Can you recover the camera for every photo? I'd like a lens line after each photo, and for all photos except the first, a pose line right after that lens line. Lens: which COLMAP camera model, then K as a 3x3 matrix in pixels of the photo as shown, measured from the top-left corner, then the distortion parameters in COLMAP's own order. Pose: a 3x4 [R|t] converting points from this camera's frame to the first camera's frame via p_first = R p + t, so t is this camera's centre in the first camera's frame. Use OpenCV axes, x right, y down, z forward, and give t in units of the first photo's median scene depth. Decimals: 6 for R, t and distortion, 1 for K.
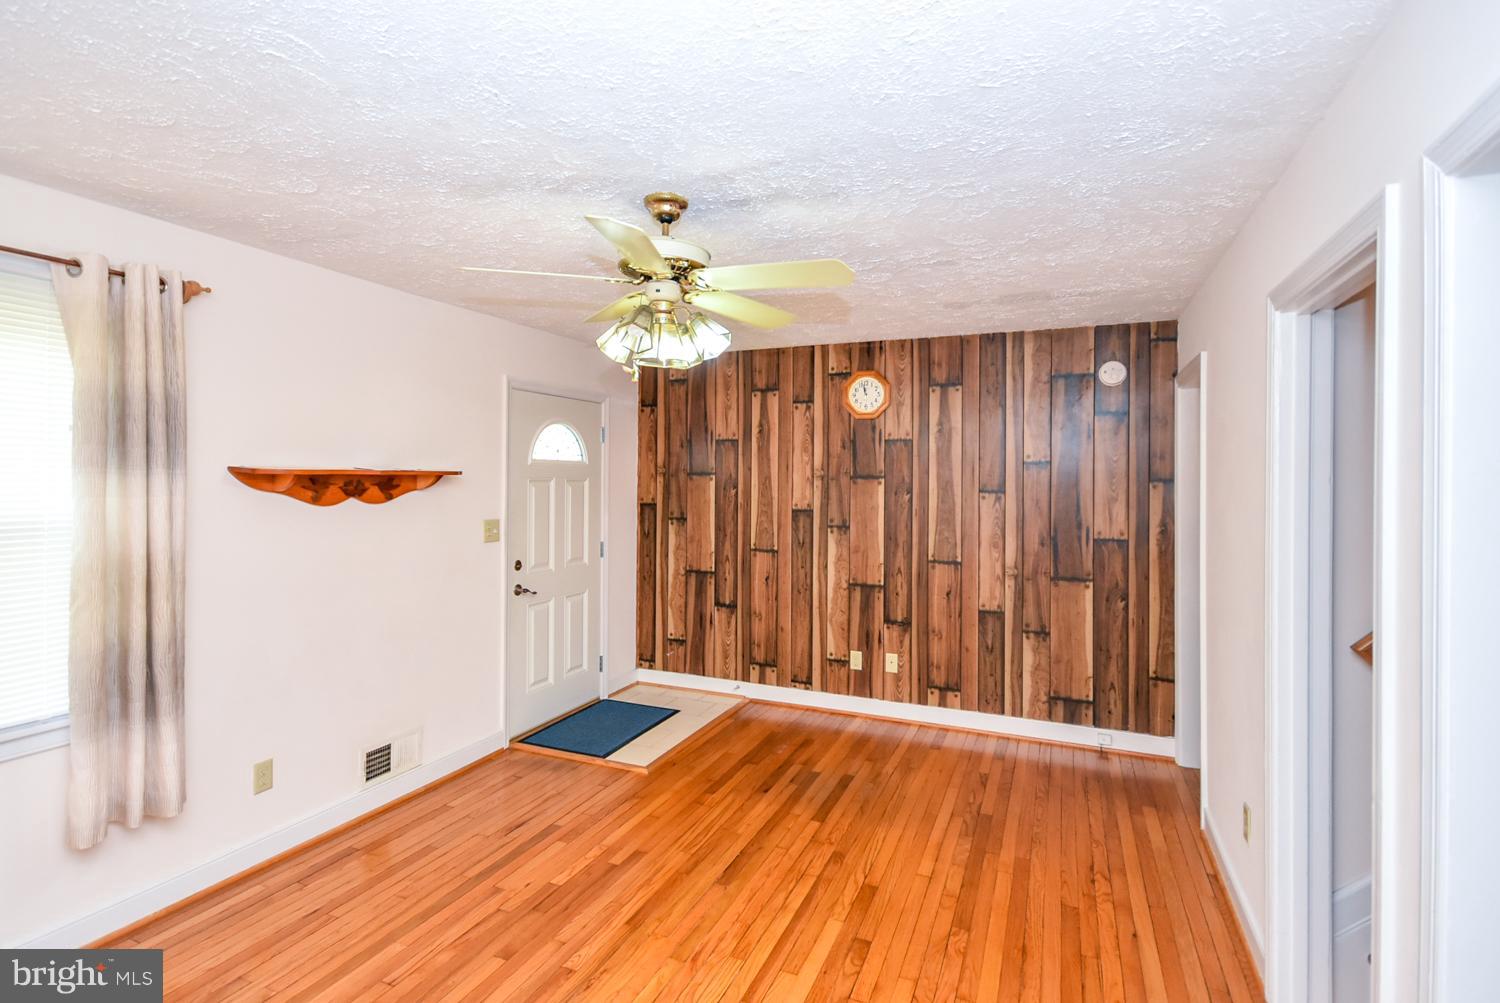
lens RADIAL K [[727.6, 0, 711.9], [0, 727.6, 472.9], [0, 0, 1]] dist [0.002429, 0.001752]
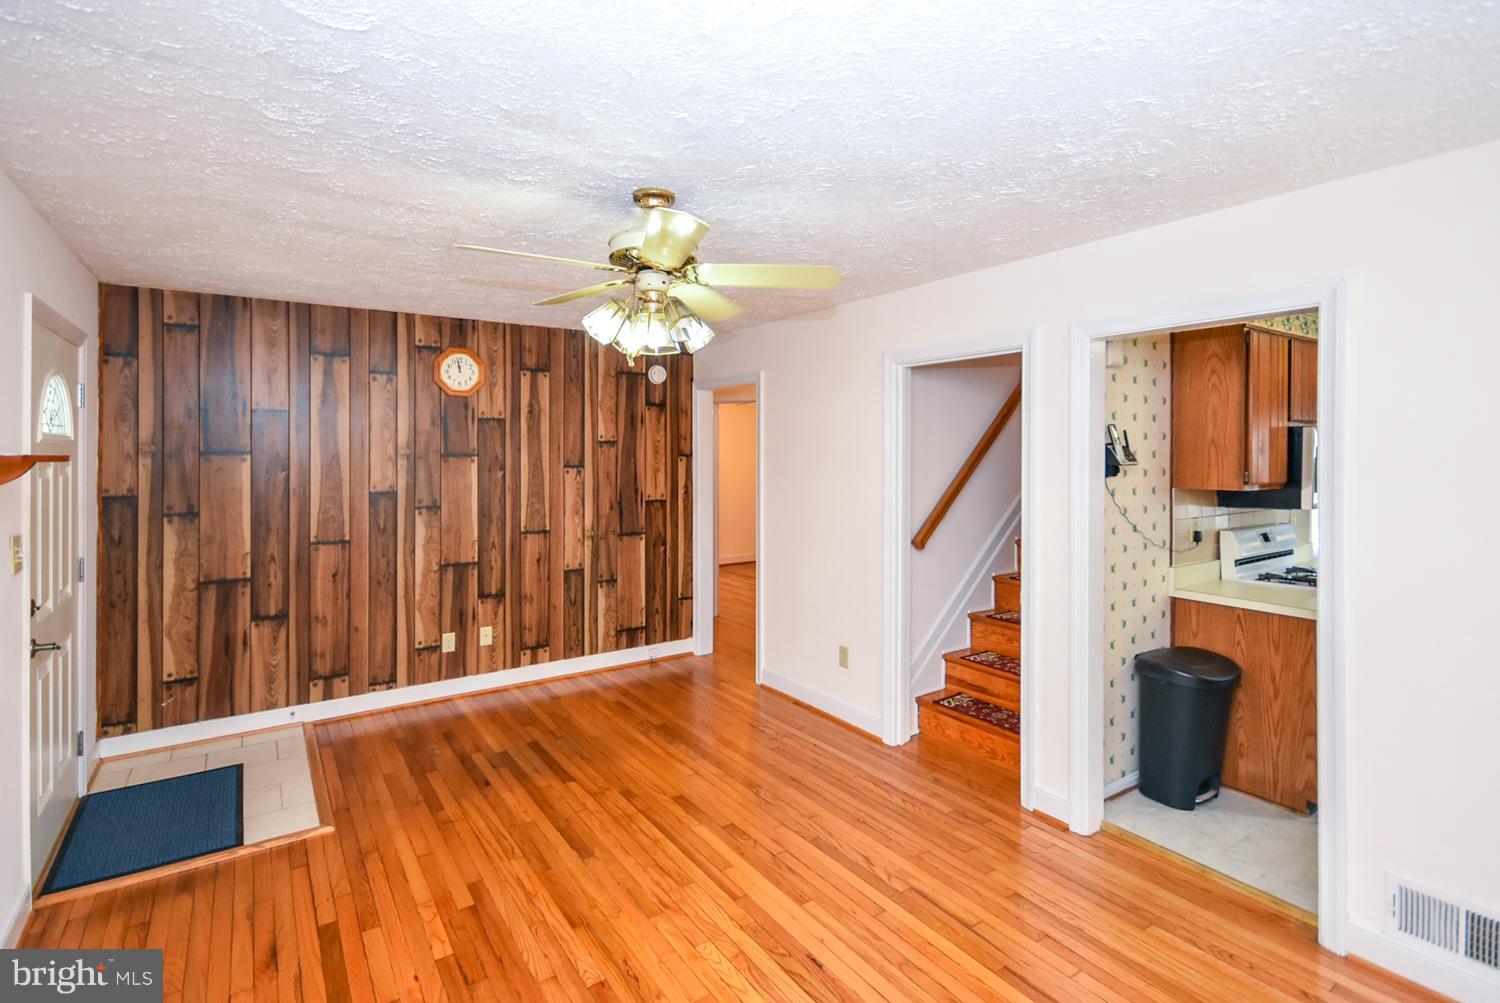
lens RADIAL K [[727.6, 0, 710.3], [0, 727.6, 453.4], [0, 0, 1]] dist [0.002429, 0.001752]
pose [[0.531044, -0.010152, 0.847284, -0.471312], [0.000032, 0.999928, 0.011961, -0.009115], [-0.847345, -0.006325, 0.531006, 0.196403]]
